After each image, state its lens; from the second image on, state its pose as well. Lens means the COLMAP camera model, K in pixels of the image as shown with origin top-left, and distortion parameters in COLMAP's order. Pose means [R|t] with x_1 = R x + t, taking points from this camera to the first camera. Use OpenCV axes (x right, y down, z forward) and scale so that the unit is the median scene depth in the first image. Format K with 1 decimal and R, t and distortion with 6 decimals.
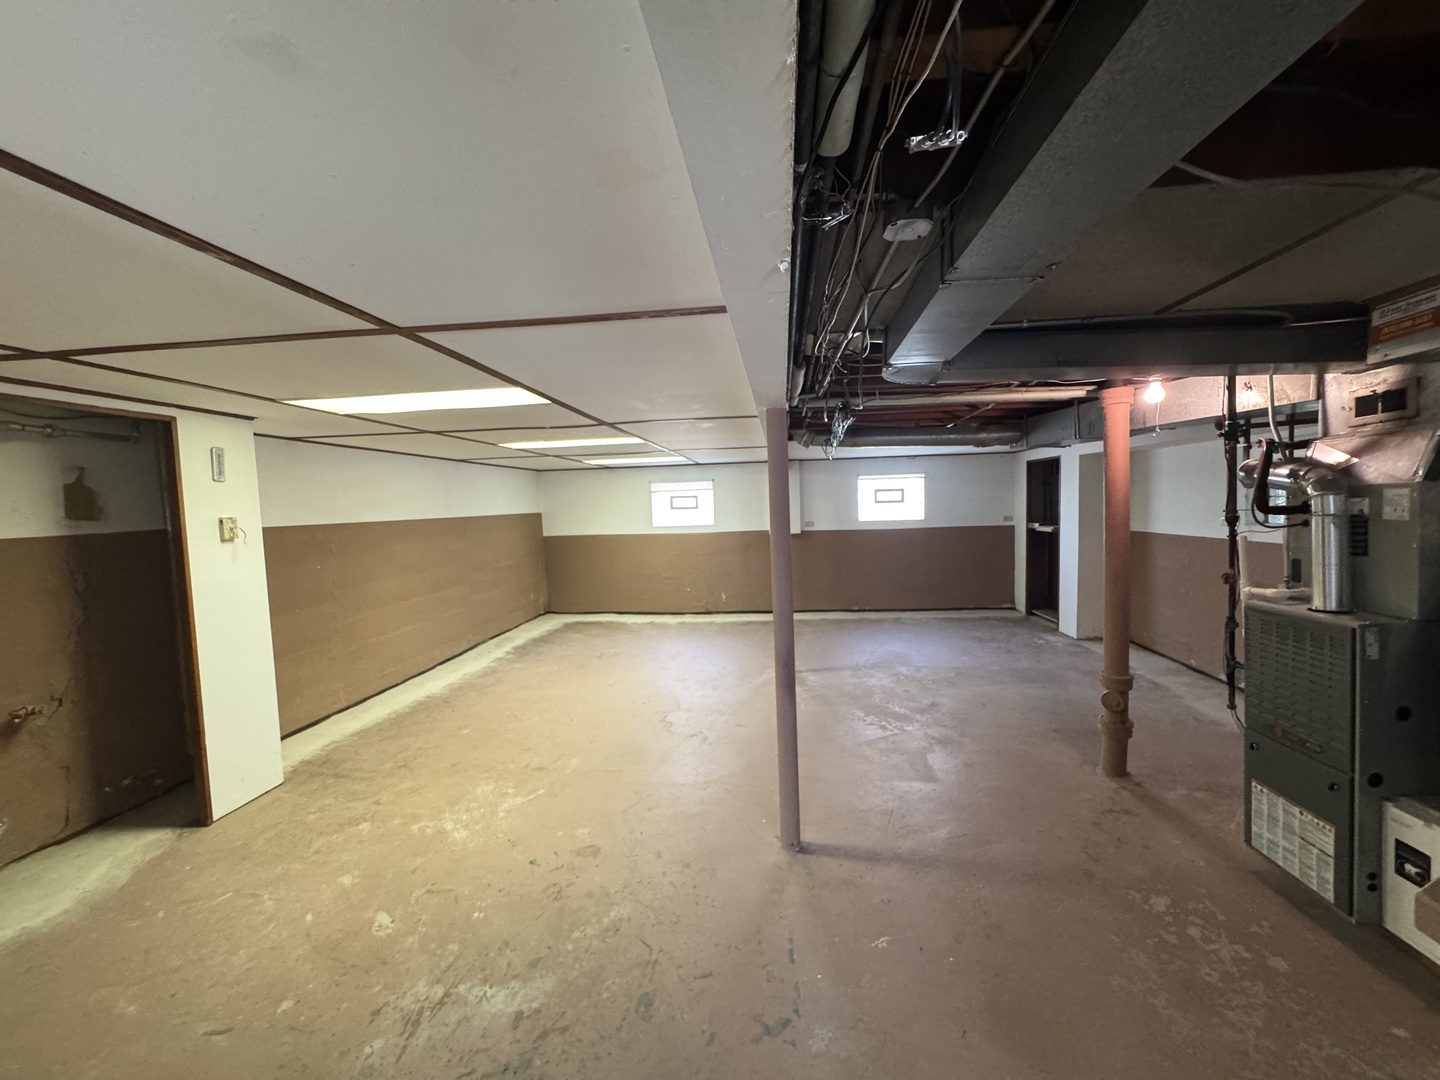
lens RADIAL K [[571.4, 0, 721.5], [0, 571.4, 535.5], [0, 0, 1]] dist [0.001385, 0.001083]
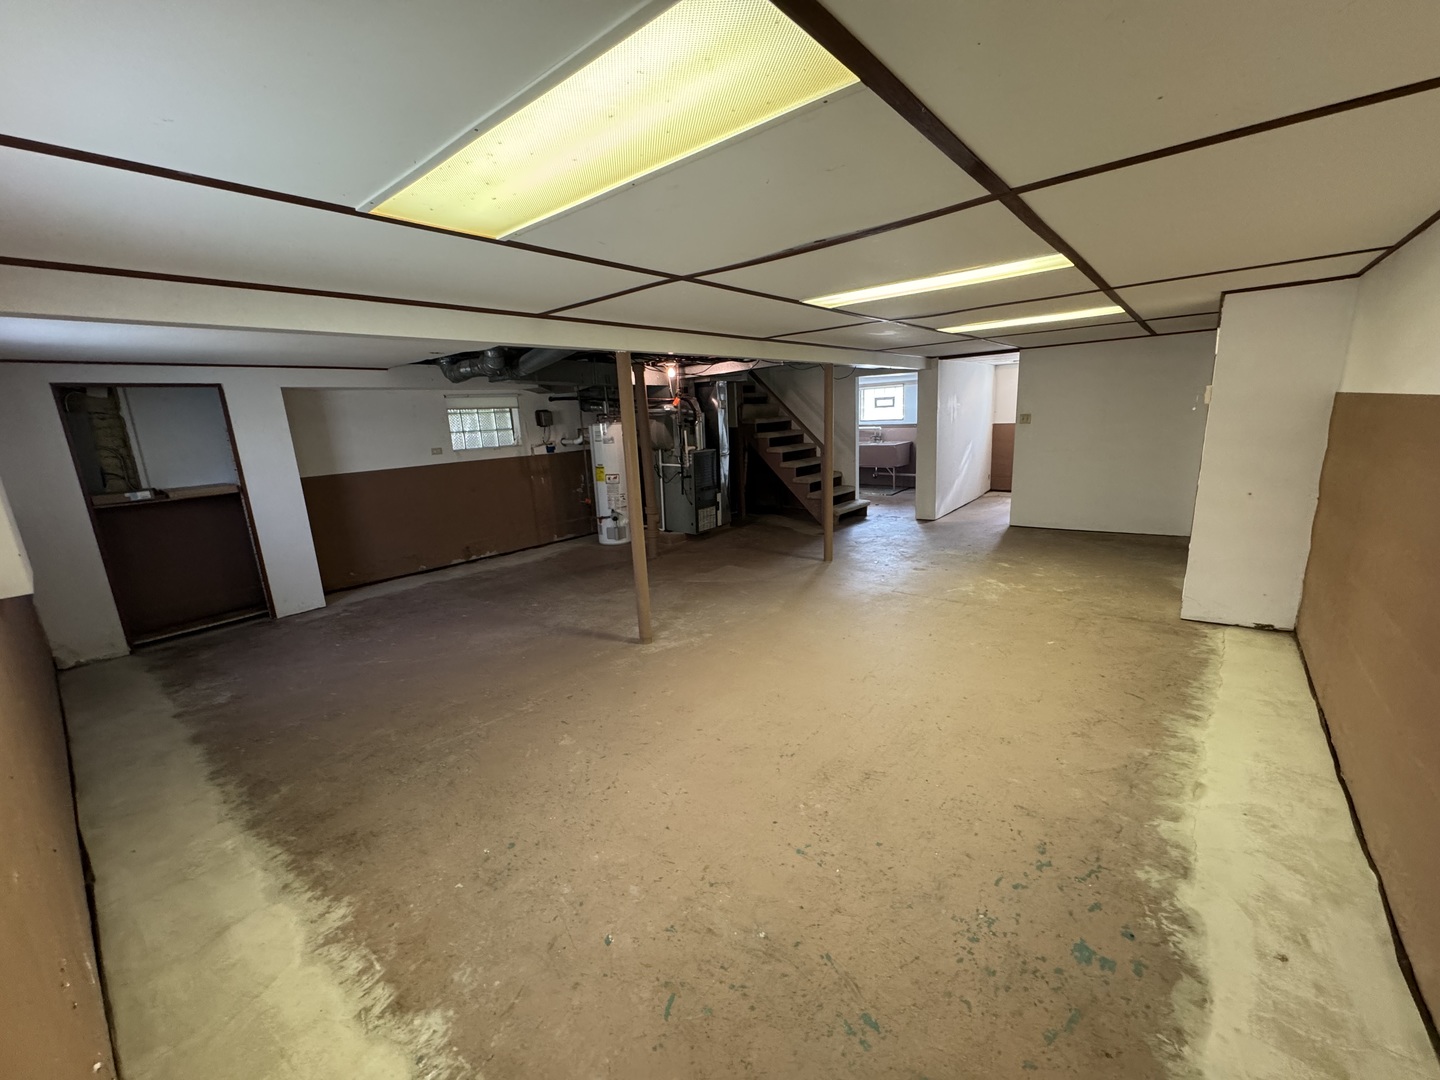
lens RADIAL K [[571.4, 0, 721.5], [0, 571.4, 535.5], [0, 0, 1]] dist [0.001385, 0.001083]
pose [[-0.832706, -0.046688, 0.551744, -0.651905], [0.104945, 0.965072, 0.240048, -0.122067], [-0.543680, 0.257792, -0.798721, 2.537680]]
